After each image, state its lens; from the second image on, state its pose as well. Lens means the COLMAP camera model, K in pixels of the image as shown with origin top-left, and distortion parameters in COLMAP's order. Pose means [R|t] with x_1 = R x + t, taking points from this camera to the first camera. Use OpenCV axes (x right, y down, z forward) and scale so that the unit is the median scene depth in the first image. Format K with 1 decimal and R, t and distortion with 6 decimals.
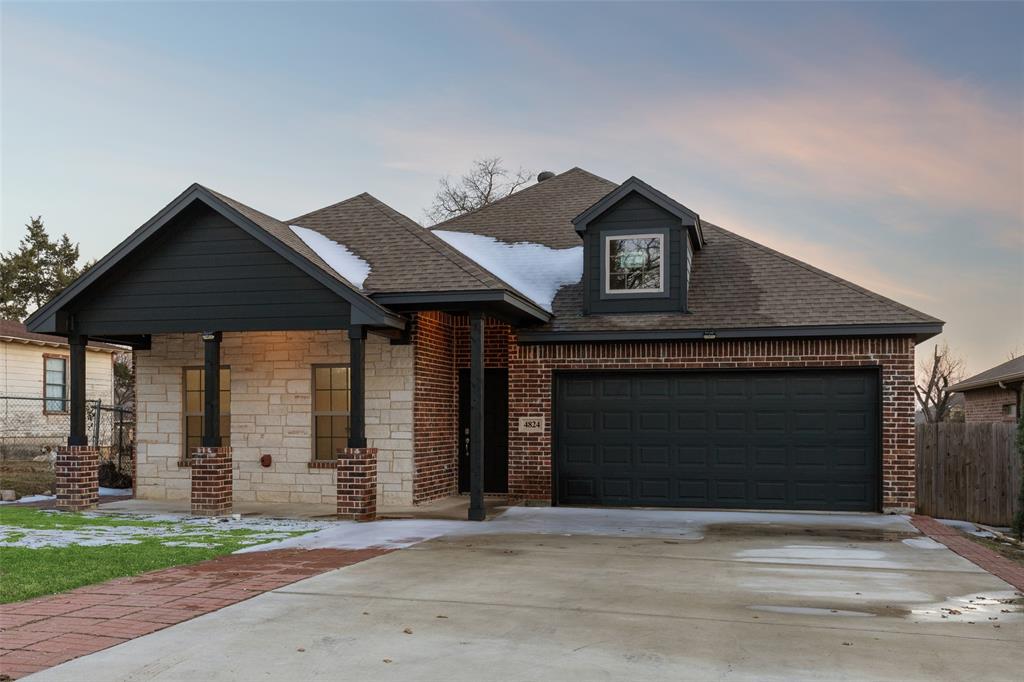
lens RADIAL K [[1004.0, 0, 512.0], [0, 1004.0, 379.9], [0, 0, 1]] dist [0.011064, 0.001244]
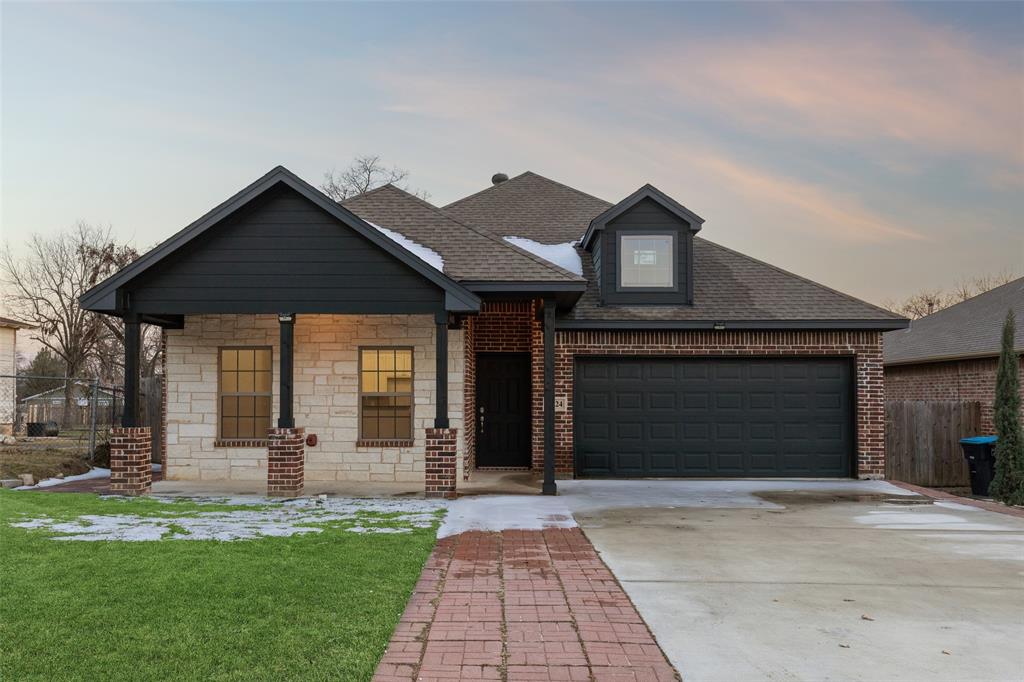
lens RADIAL K [[881.5, 0, 512.0], [0, 881.5, 341.0], [0, 0, 1]] dist [0.001072, 0.006191]
pose [[0.970306, 0.015437, 0.241386, -0.271517], [-0.010923, 0.999740, -0.020027, -0.004746], [-0.241632, 0.016796, 0.970223, 0.081931]]
